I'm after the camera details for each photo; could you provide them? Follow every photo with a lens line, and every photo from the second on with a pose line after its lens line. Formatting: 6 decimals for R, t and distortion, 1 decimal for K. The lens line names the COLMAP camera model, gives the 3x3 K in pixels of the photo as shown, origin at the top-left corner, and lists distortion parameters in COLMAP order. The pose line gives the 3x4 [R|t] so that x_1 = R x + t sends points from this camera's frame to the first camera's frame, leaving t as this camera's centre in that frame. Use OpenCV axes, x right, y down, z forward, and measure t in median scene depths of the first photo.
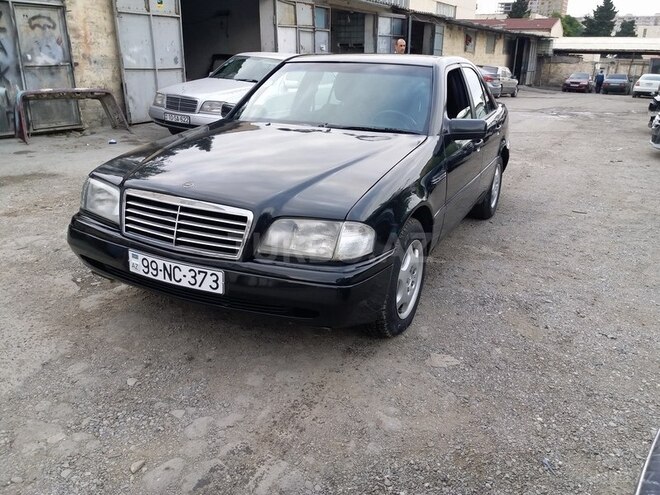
lens RADIAL K [[520.6, 0, 351.6], [0, 520.6, 247.3], [0, 0, 1]] dist [0.047477, -0.073910]
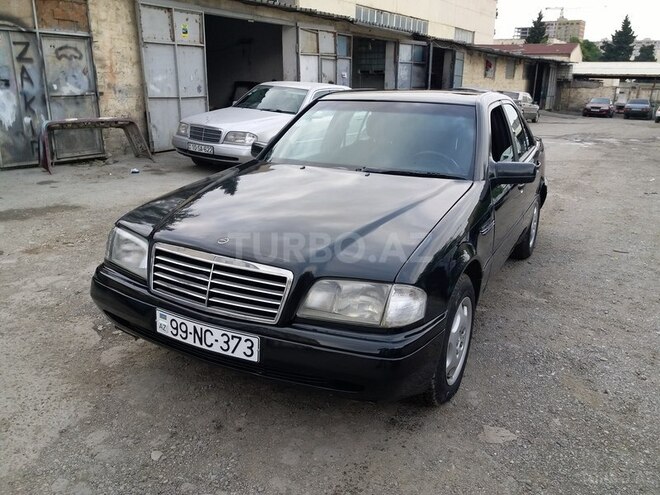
lens RADIAL K [[525.2, 0, 351.1], [0, 525.2, 248.4], [0, 0, 1]] dist [0.040902, -0.068502]
pose [[0.999455, 0.009787, -0.031515, -0.038527], [-0.011111, 0.999051, -0.042116, -0.046932], [0.031073, 0.042443, 0.998616, 0.055401]]
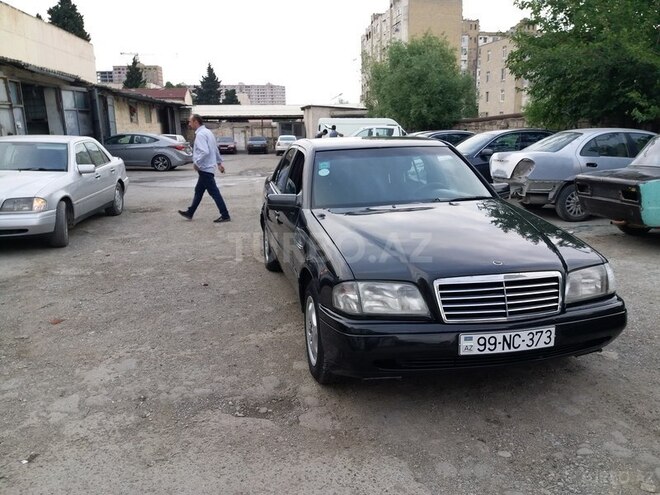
lens RADIAL K [[520.6, 0, 351.6], [0, 520.6, 247.3], [0, 0, 1]] dist [0.047477, -0.073910]
pose [[0.796788, -0.172452, 0.579128, -0.832277], [0.238697, 0.970291, -0.039476, -0.124926], [-0.555115, 0.169690, 0.814280, 0.166044]]
